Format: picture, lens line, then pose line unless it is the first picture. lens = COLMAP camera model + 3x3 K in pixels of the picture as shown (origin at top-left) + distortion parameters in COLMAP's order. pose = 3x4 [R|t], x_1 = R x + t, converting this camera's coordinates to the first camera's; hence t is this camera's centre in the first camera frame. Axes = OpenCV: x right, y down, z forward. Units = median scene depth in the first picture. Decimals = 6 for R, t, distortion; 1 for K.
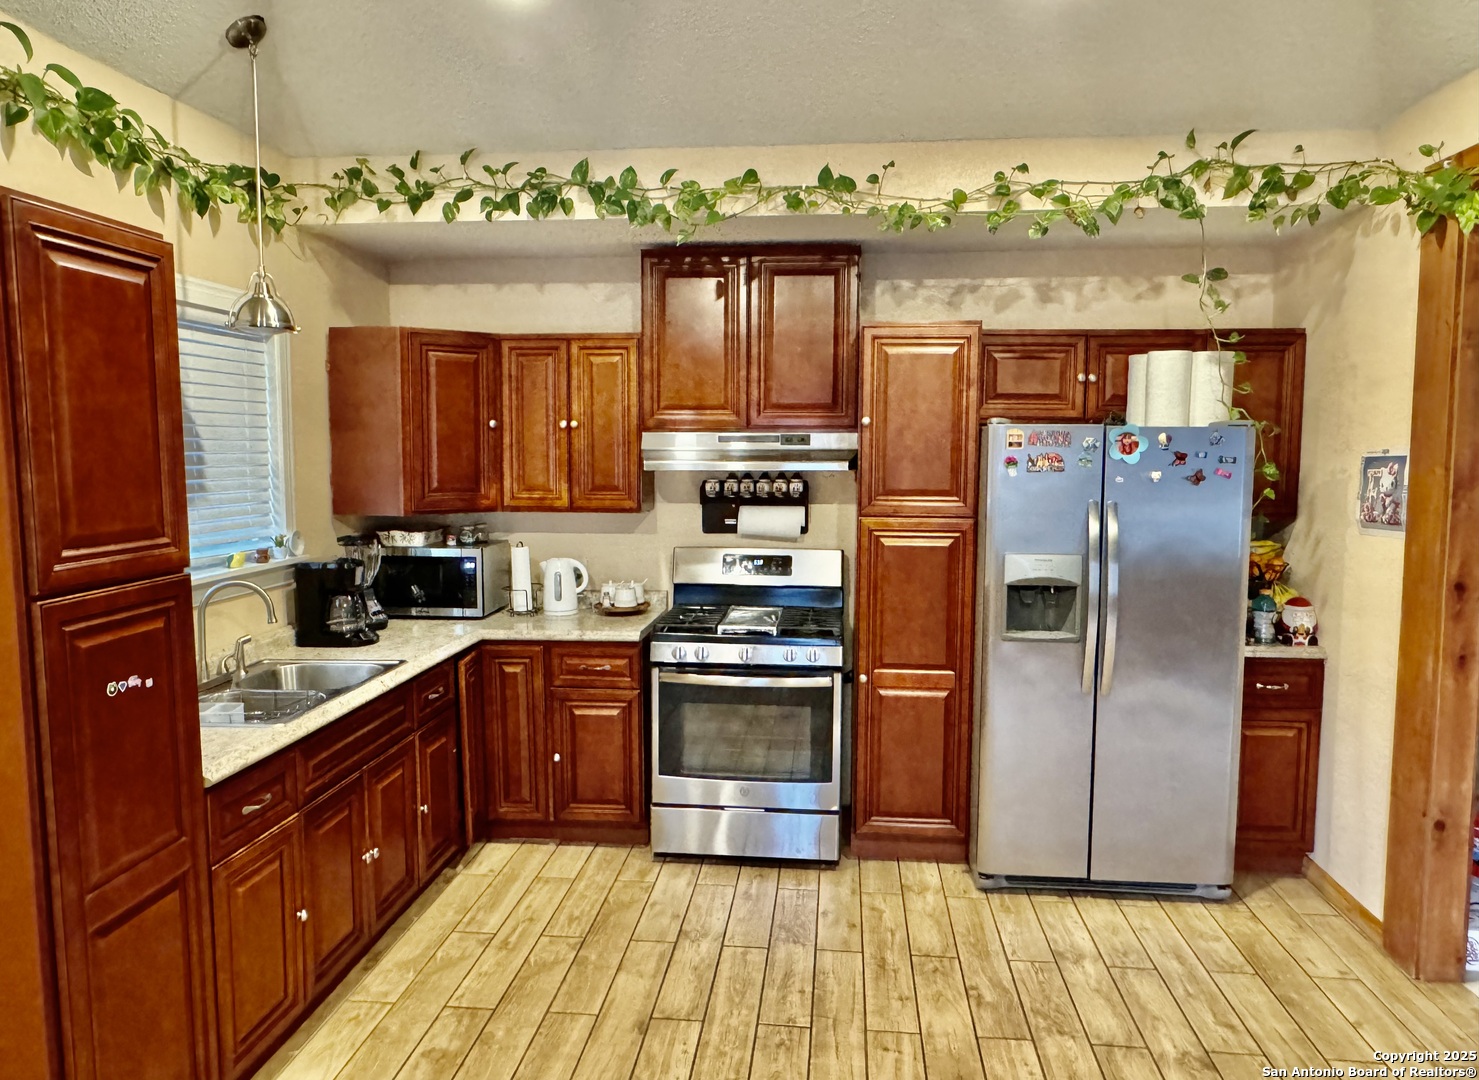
lens RADIAL K [[1036.6, 0, 739.3], [0, 1036.6, 536.8], [0, 0, 1]] dist [0.003306, 0.001818]
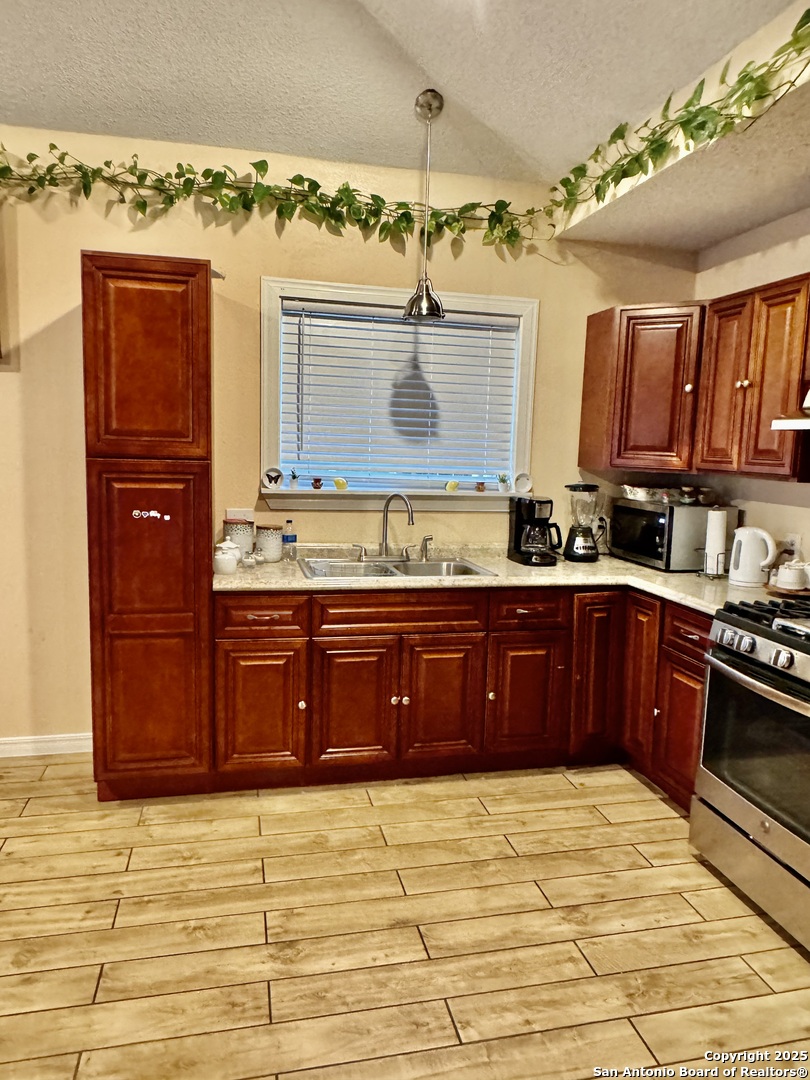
lens RADIAL K [[749.5, 0, 405.8], [0, 749.5, 544.8], [0, 0, 1]] dist [-0.007658, 0.002855]
pose [[0.318930, 0.137058, -0.937816, 0.501820], [-0.118040, 0.987529, 0.104180, 0.002473], [0.940399, 0.077474, 0.331130, 0.619526]]
